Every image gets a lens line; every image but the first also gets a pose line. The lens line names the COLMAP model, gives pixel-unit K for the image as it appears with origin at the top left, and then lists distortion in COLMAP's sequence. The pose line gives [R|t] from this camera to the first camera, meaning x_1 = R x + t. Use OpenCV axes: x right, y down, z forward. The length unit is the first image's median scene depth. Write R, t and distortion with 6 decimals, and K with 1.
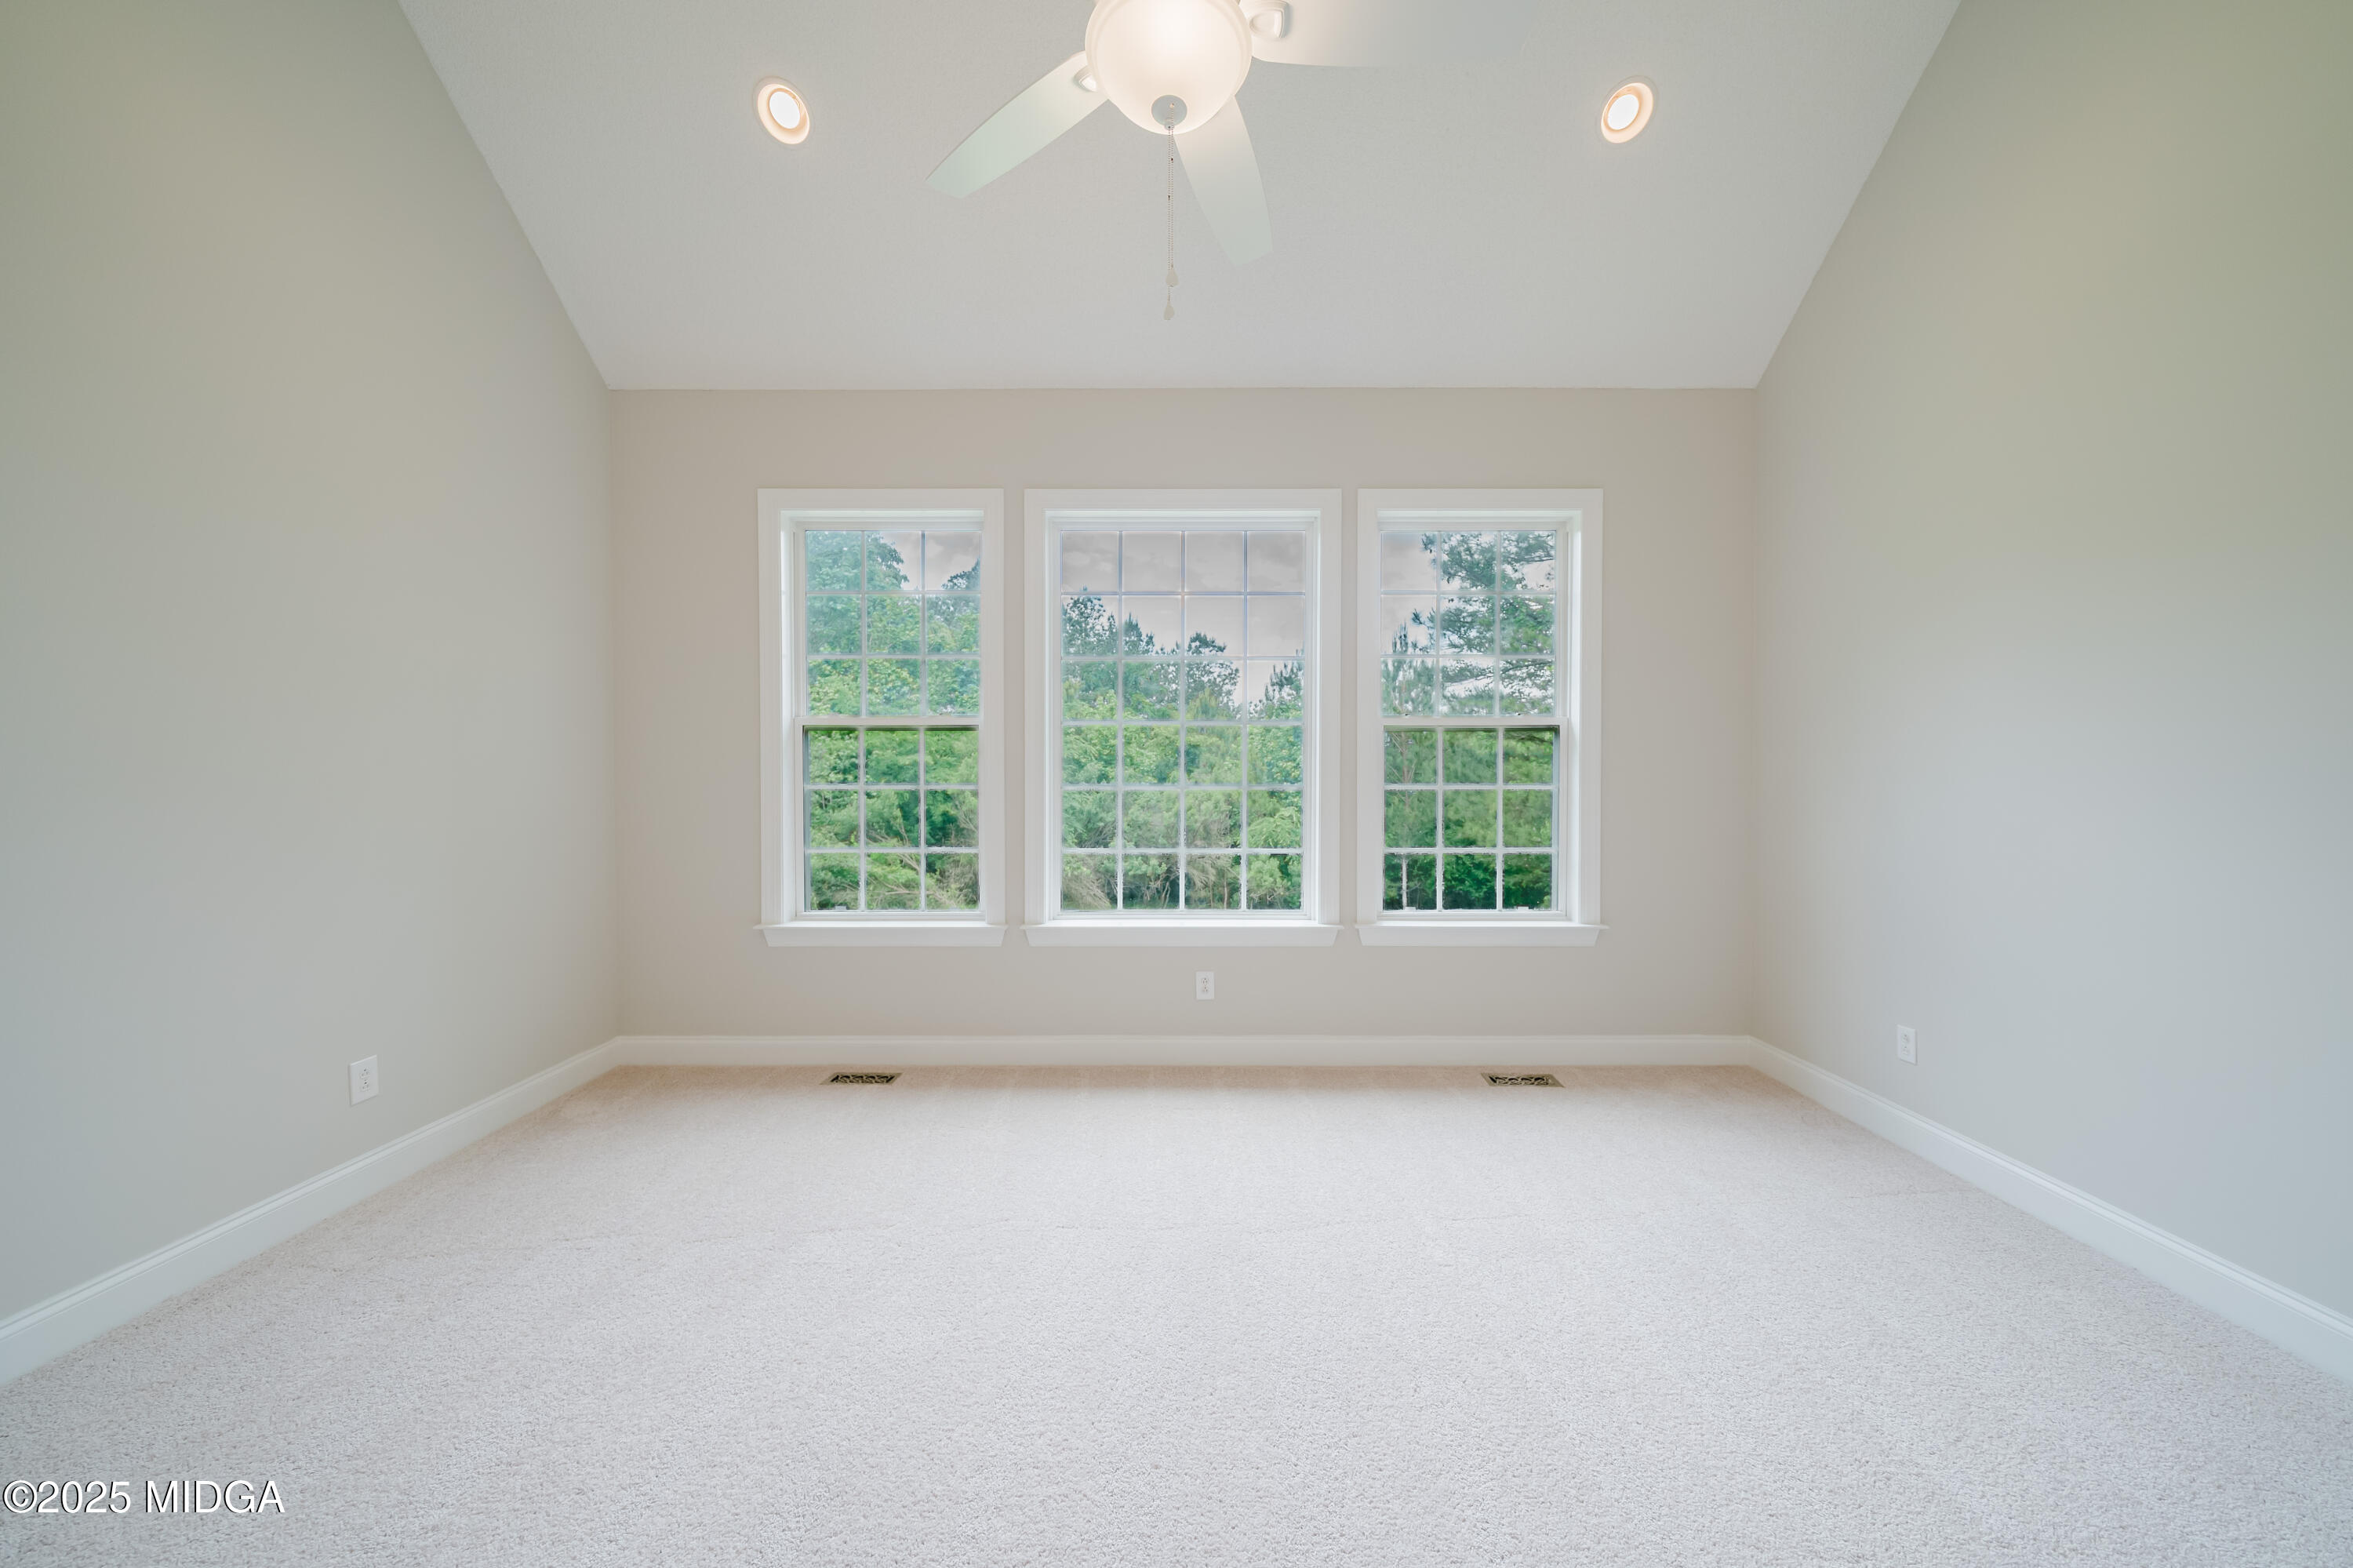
lens RADIAL K [[819.2, 0, 1179.7], [0, 819.2, 787.8], [0, 0, 1]] dist [-0.005996, -0.000130]
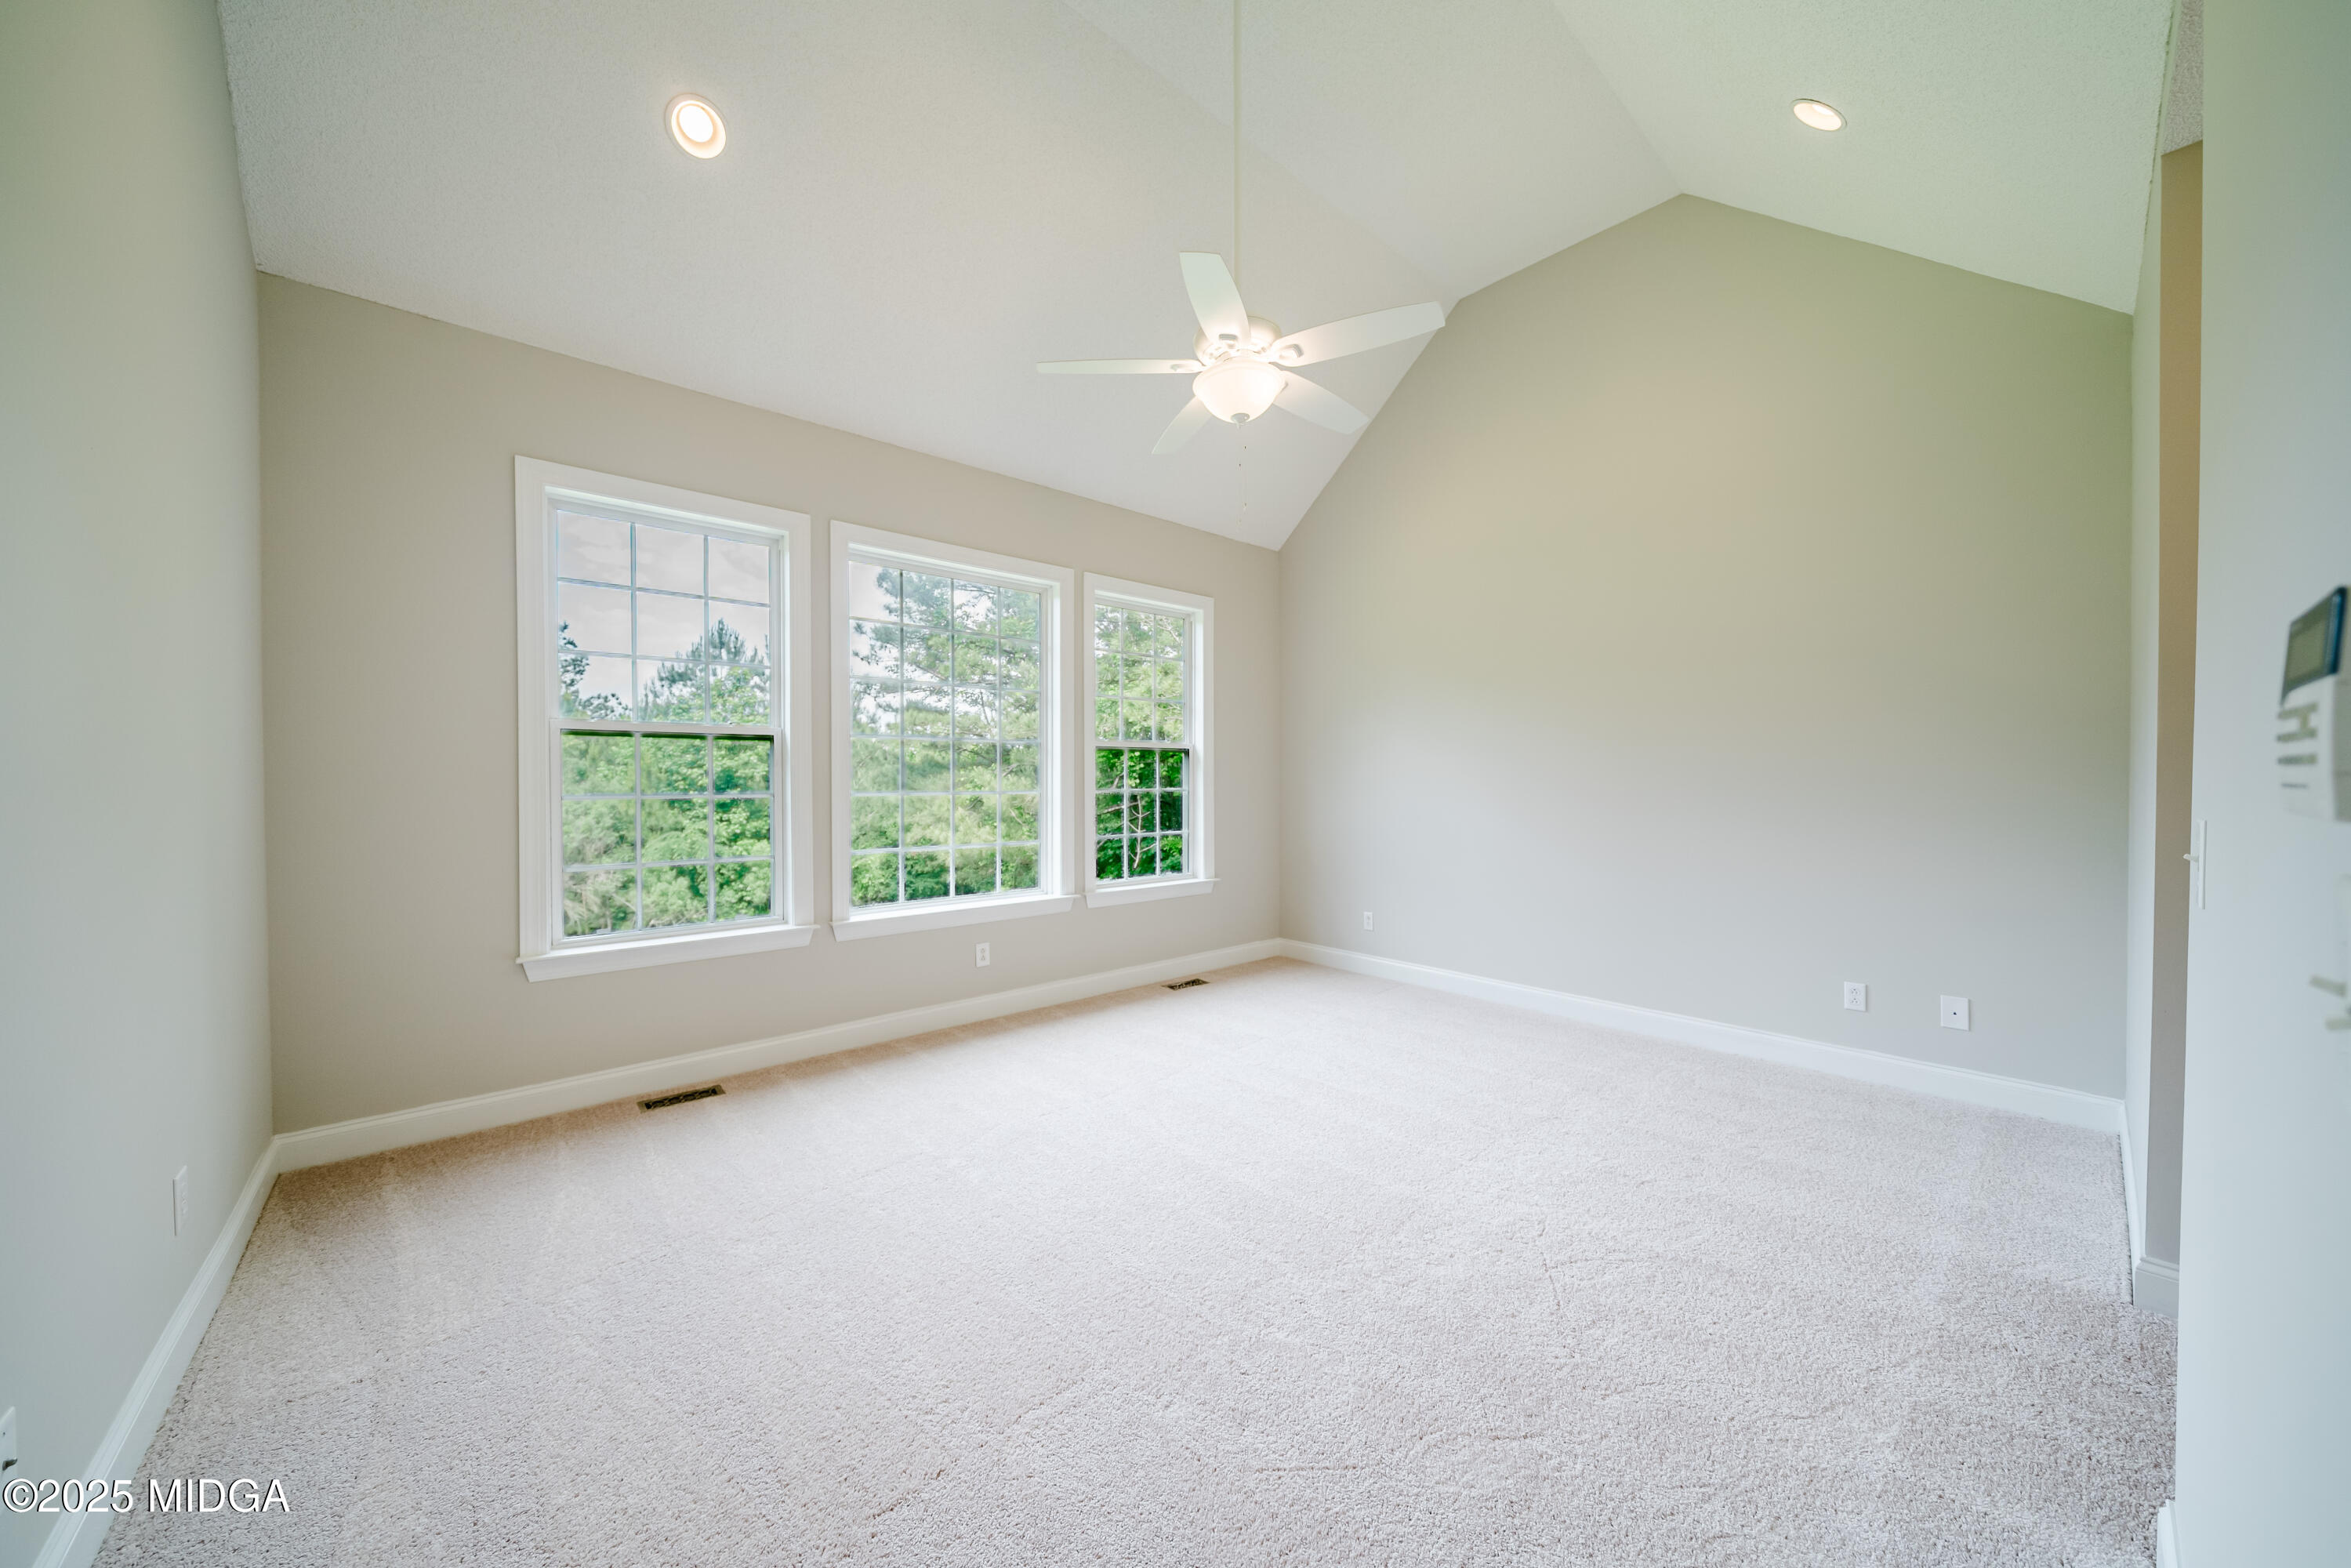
lens RADIAL K [[818.5, 0, 1178.7], [0, 818.5, 787.8], [0, 0, 1]] dist [-0.005996, -0.000130]
pose [[0.743119, -0.007803, 0.669113, -0.566065], [0.013964, 0.999895, -0.003848, 0.000793], [-0.669013, 0.012203, 0.743150, -0.107763]]
